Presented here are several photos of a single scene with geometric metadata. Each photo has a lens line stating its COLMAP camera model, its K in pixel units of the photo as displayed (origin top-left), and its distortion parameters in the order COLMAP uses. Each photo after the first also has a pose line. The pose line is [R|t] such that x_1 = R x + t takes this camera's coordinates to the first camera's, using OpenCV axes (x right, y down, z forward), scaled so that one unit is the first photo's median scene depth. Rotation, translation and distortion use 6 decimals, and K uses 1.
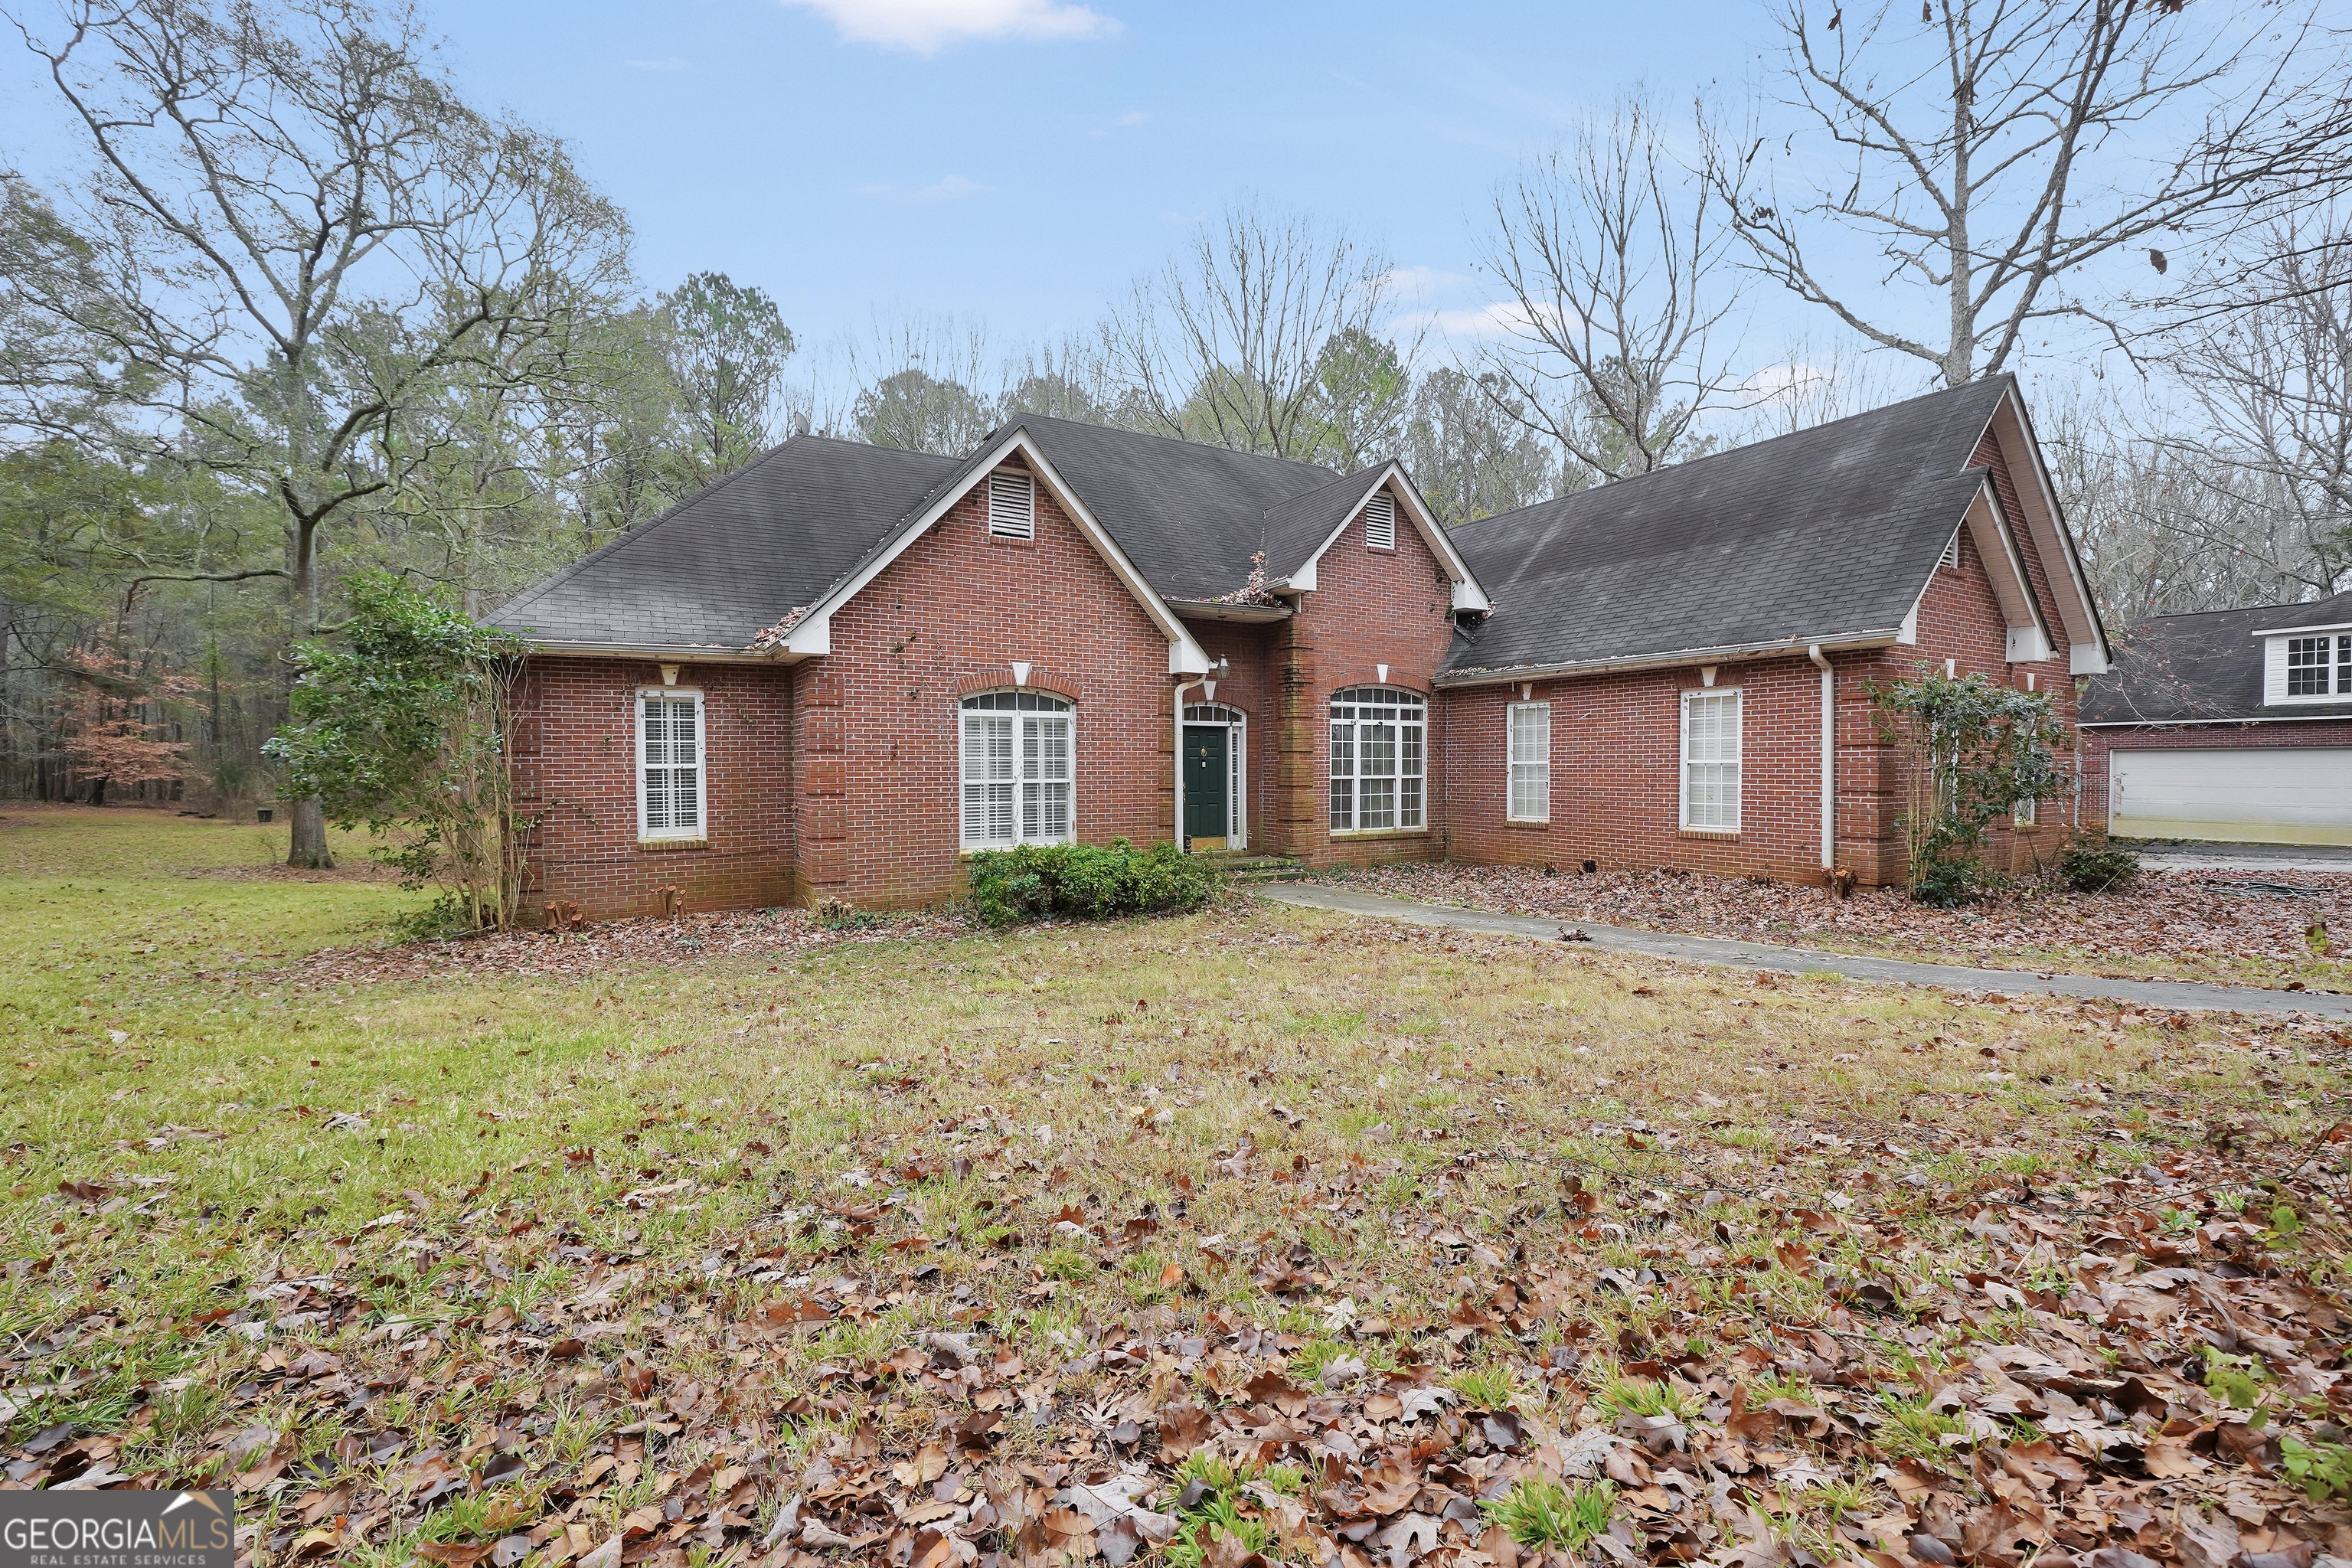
lens RADIAL K [[989.2, 0, 1182.8], [0, 989.2, 776.7], [0, 0, 1]] dist [-0.009695, 0.000713]
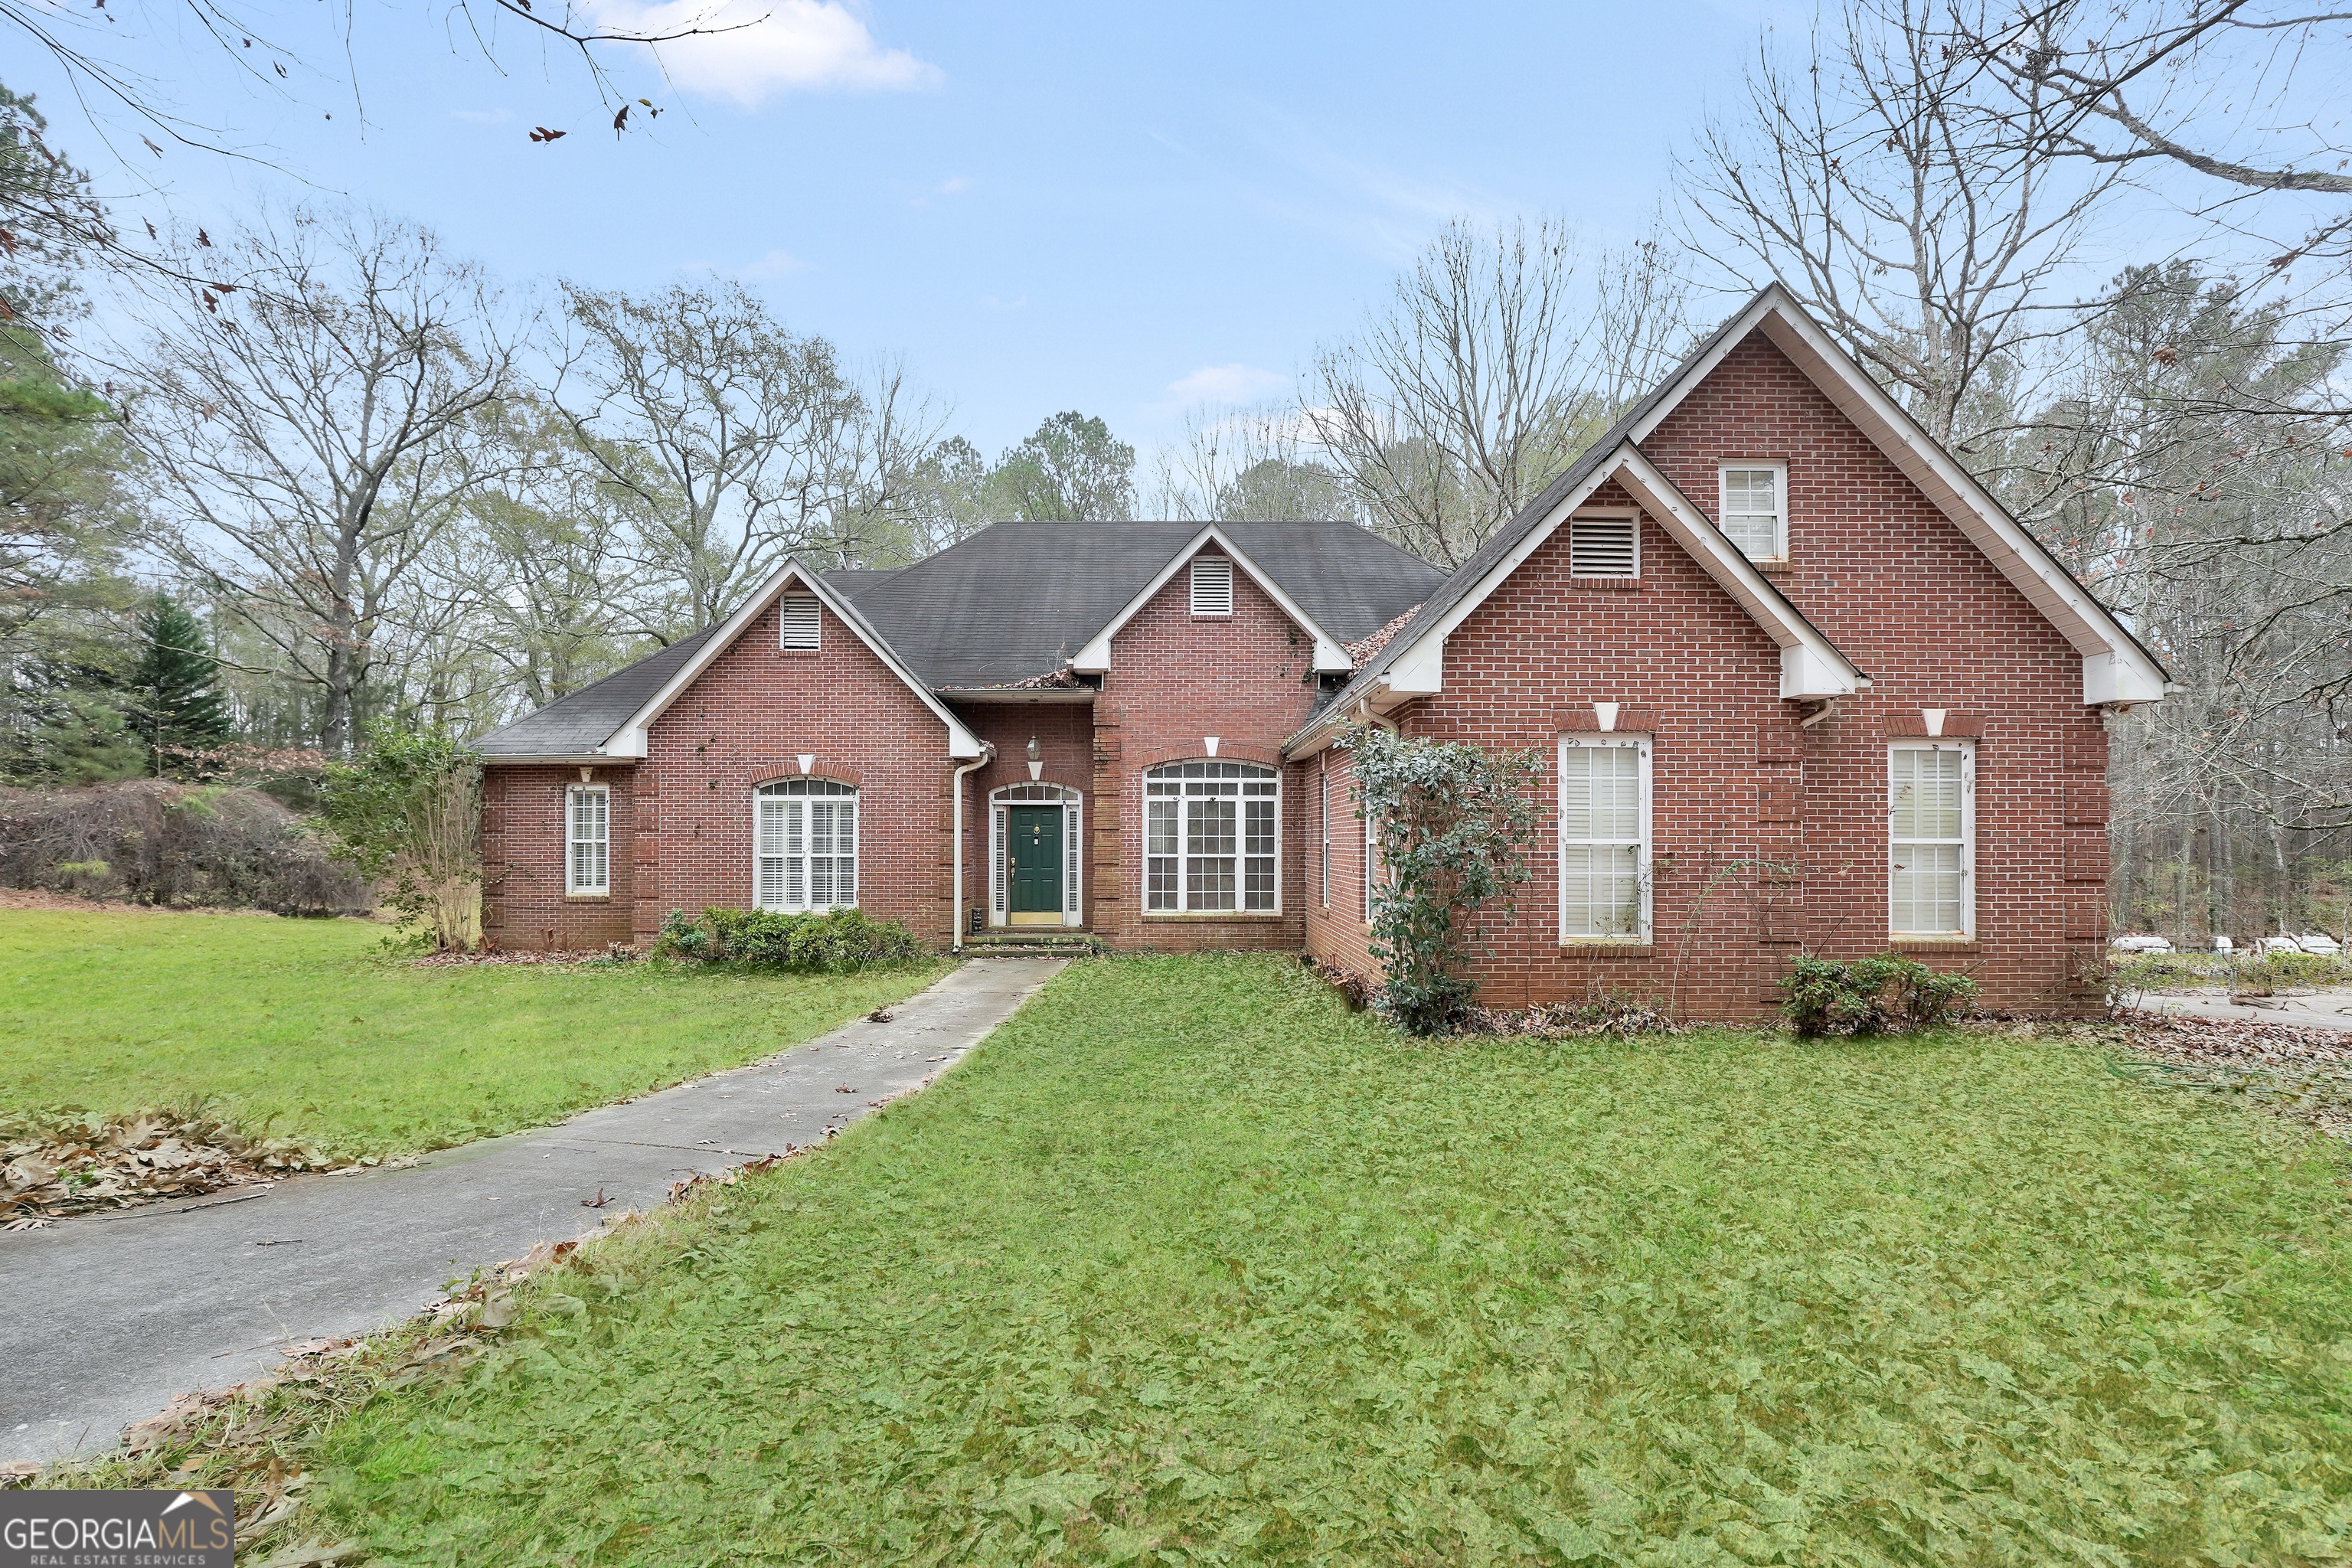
lens RADIAL K [[989.2, 0, 1145.7], [0, 989.2, 824.6], [0, 0, 1]] dist [-0.009695, 0.000713]
pose [[0.865594, -0.001005, -0.500746, 0.741142], [-0.009950, 0.999766, -0.019205, -0.013034], [0.500648, 0.021606, 0.865381, 0.178445]]
